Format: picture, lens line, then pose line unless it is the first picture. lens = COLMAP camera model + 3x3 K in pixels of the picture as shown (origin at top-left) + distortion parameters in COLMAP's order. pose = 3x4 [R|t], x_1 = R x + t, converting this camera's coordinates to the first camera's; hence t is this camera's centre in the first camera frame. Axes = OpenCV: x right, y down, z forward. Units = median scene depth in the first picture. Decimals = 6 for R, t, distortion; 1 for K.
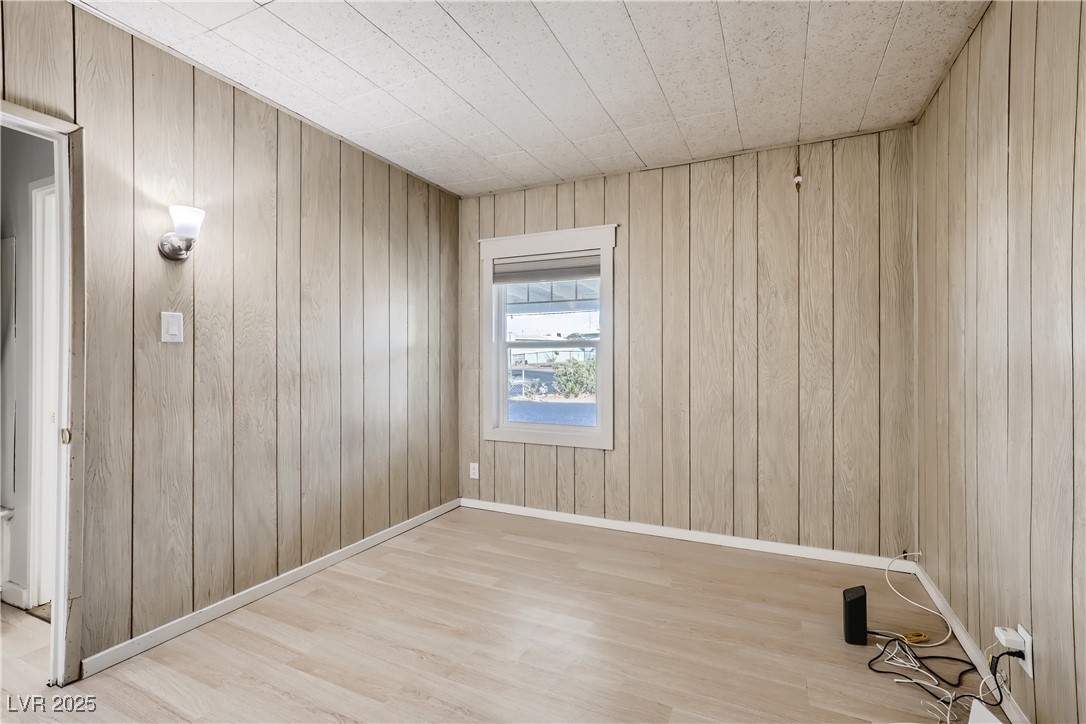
lens RADIAL K [[494.9, 0, 544.5], [0, 494.9, 362.1], [0, 0, 1]] dist [0.001103, 0.000293]
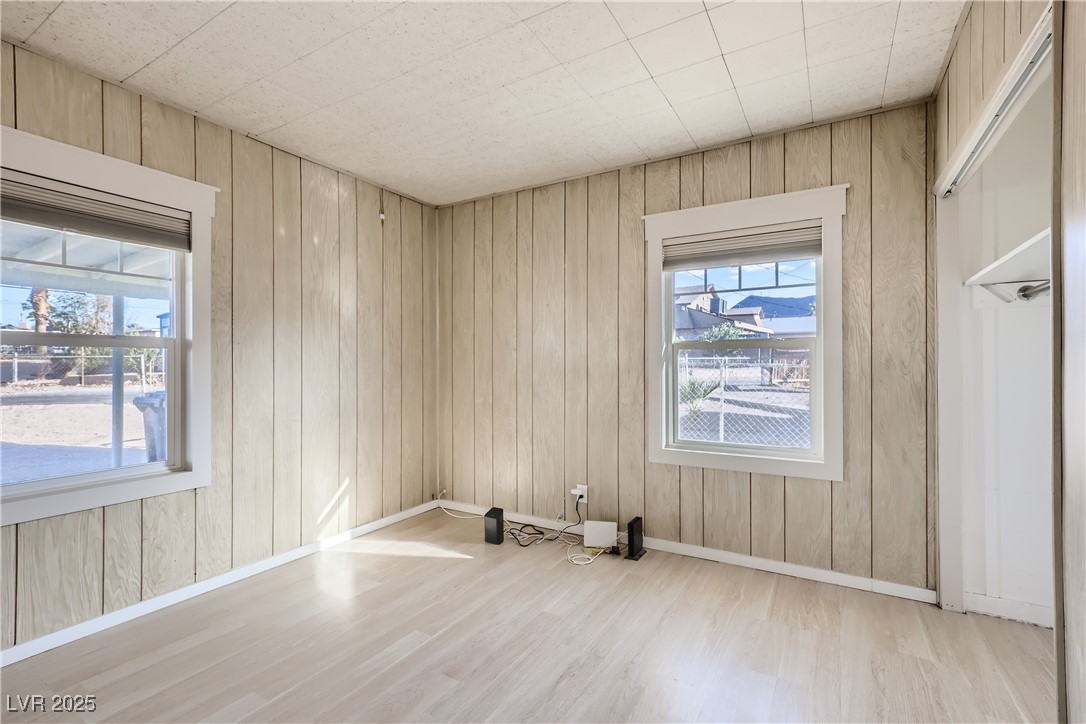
lens RADIAL K [[494.9, 0, 546.3], [0, 494.9, 359.9], [0, 0, 1]] dist [0.001103, 0.000293]
pose [[0.088908, 0.007068, 0.996015, -0.662891], [0.004840, 0.999960, -0.007528, -0.005962], [-0.996028, 0.005490, 0.088870, 0.494161]]
